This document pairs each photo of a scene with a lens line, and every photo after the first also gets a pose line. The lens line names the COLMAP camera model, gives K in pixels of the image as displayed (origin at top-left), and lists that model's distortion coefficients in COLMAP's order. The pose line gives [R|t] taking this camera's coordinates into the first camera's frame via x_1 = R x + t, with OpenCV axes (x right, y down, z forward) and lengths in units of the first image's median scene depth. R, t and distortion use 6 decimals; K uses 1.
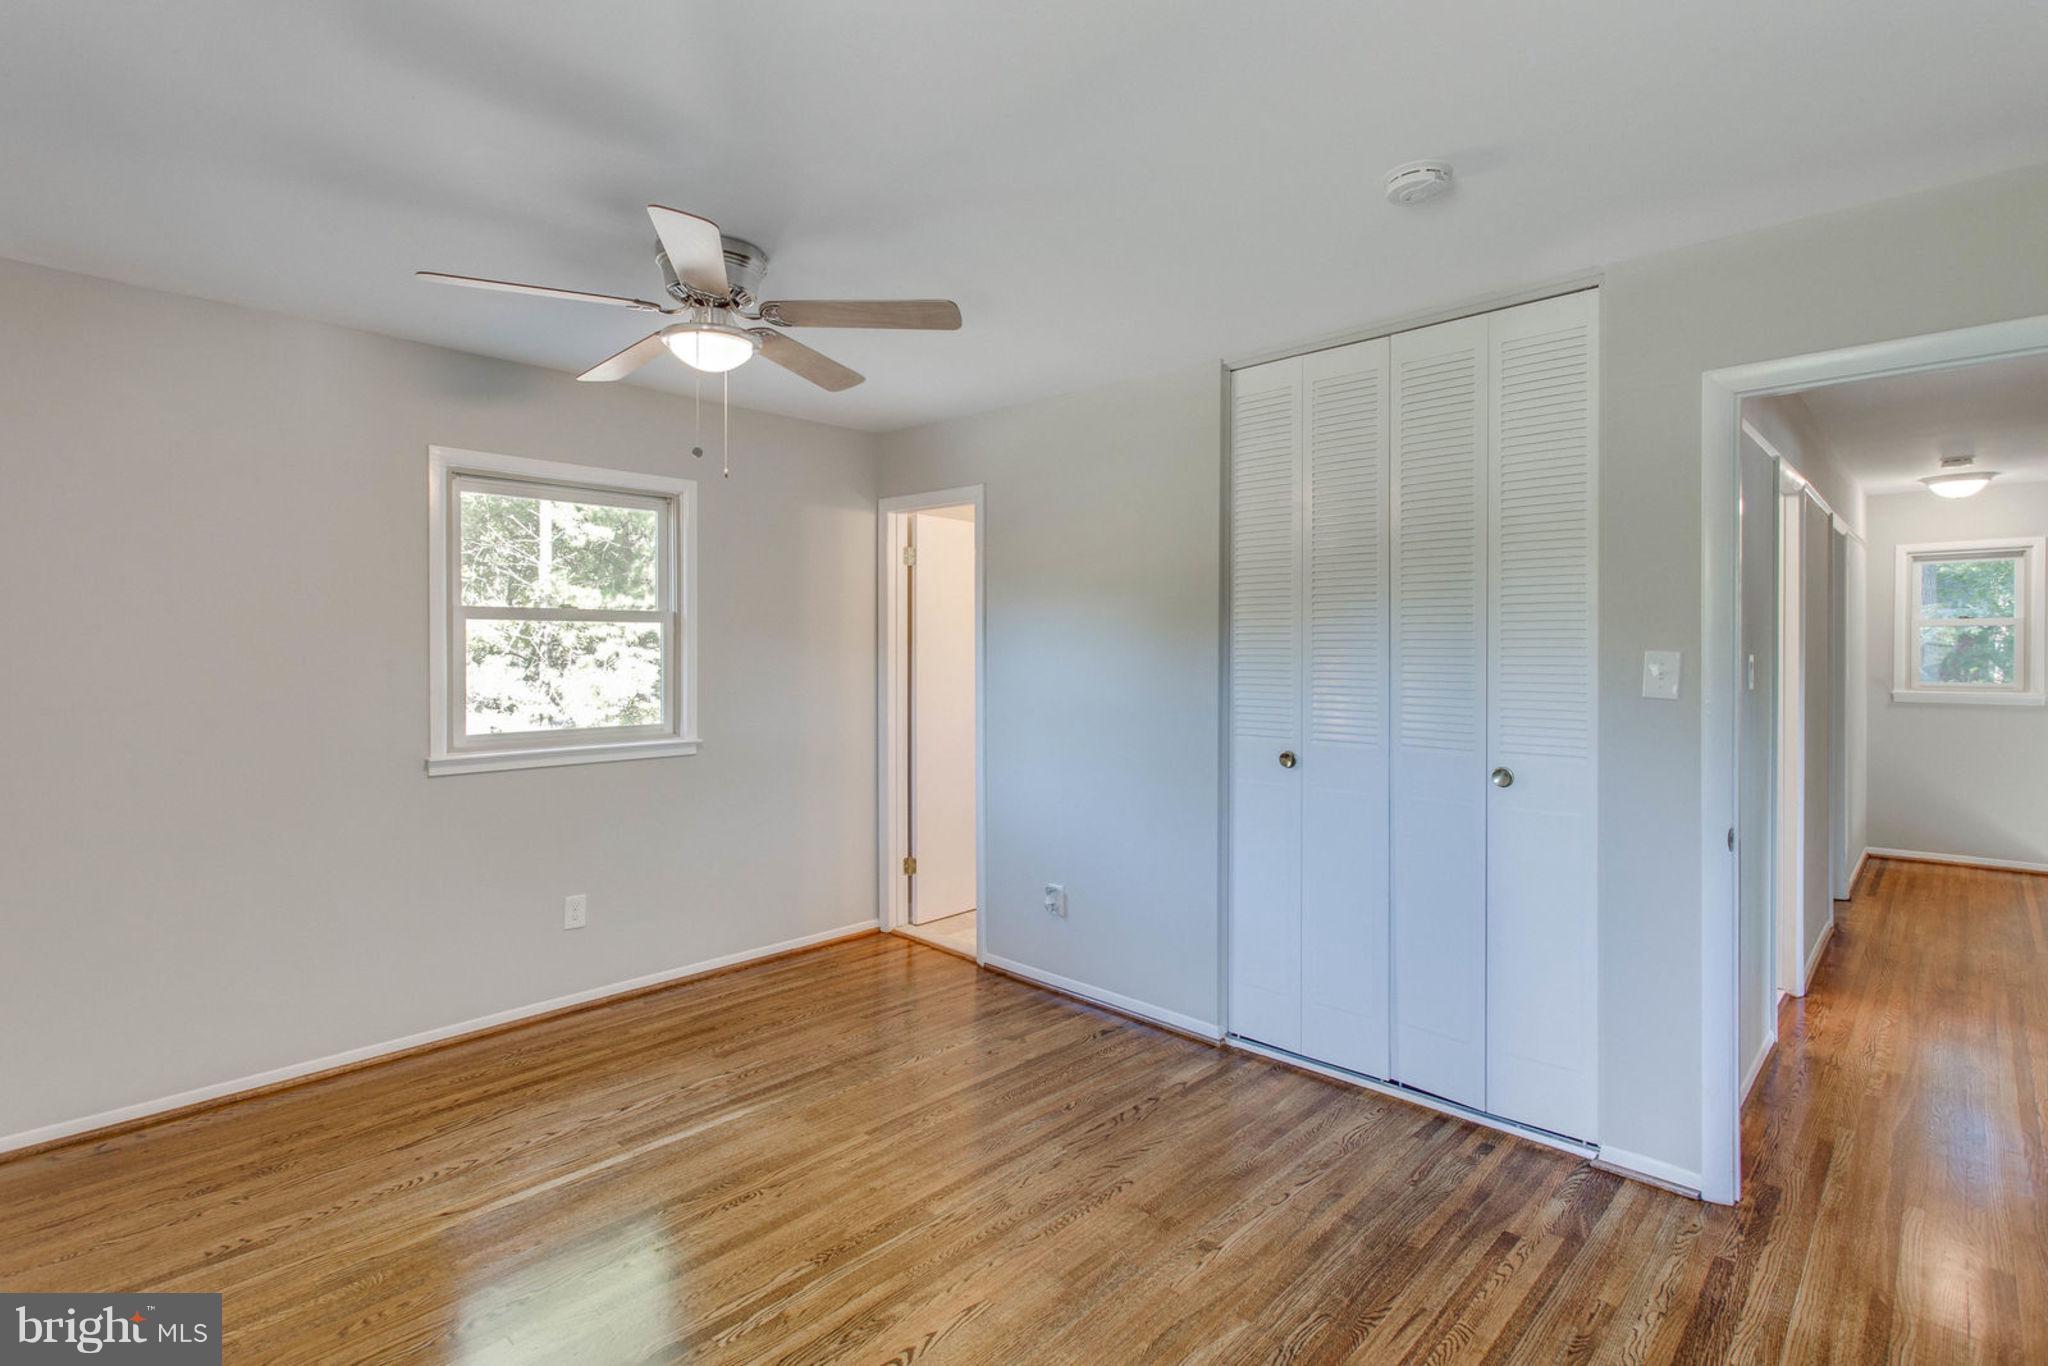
lens RADIAL K [[990.0, 0, 1021.6], [0, 990.0, 652.8], [0, 0, 1]] dist [0.006751, 0.000111]
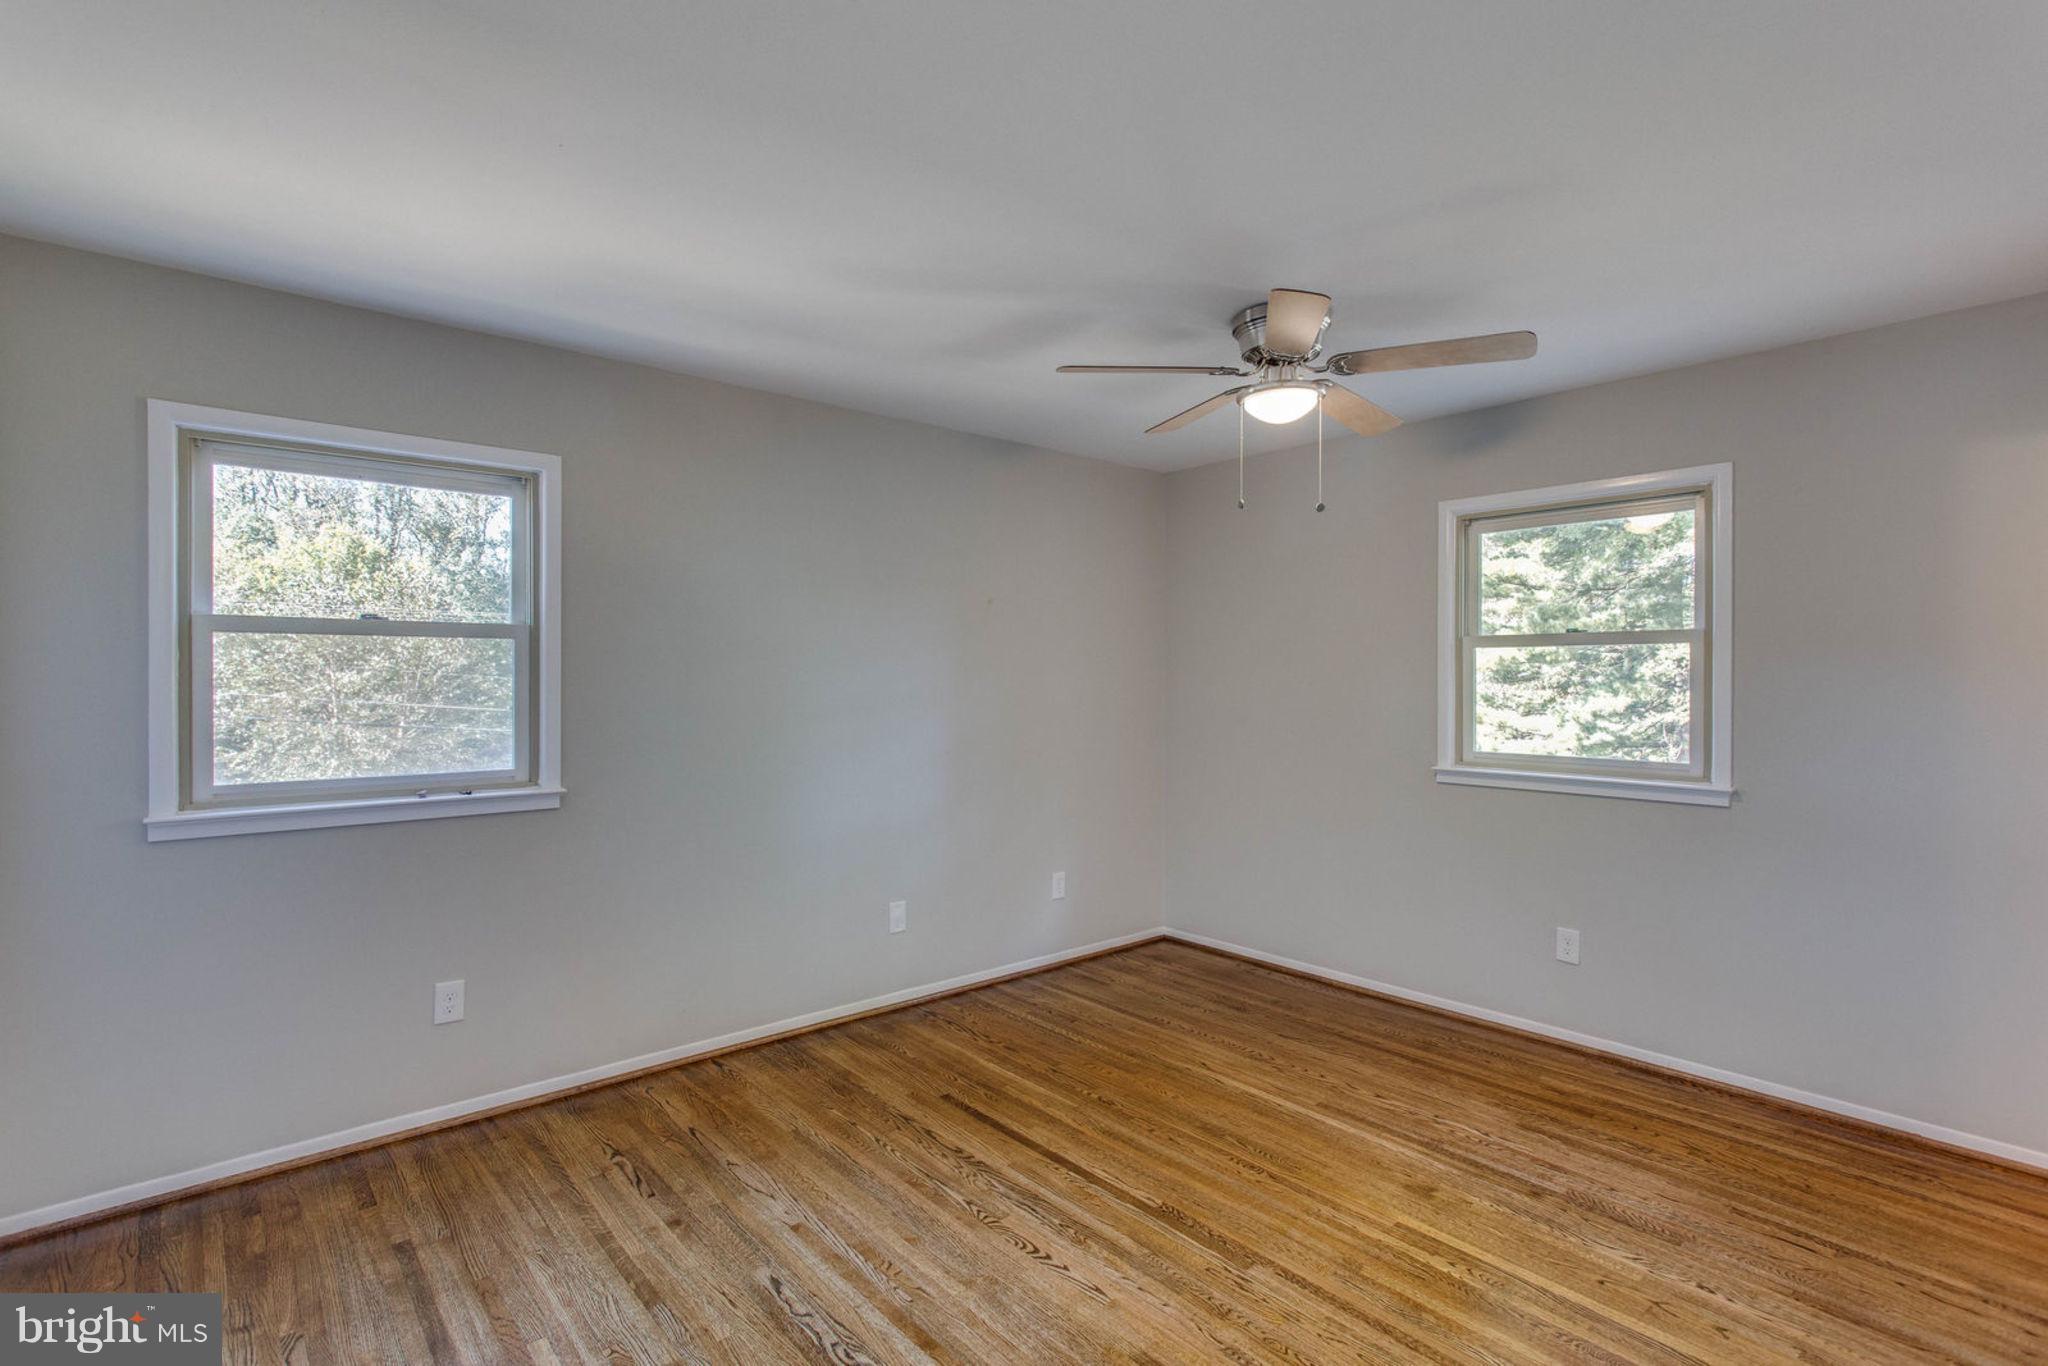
lens RADIAL K [[990.0, 0, 1038.2], [0, 990.0, 685.7], [0, 0, 1]] dist [0.006751, 0.000111]
pose [[-0.096931, 0.009265, -0.995248, 0.661609], [-0.006171, 0.999932, 0.009910, 0.000756], [0.995272, 0.007103, -0.096867, 0.678014]]
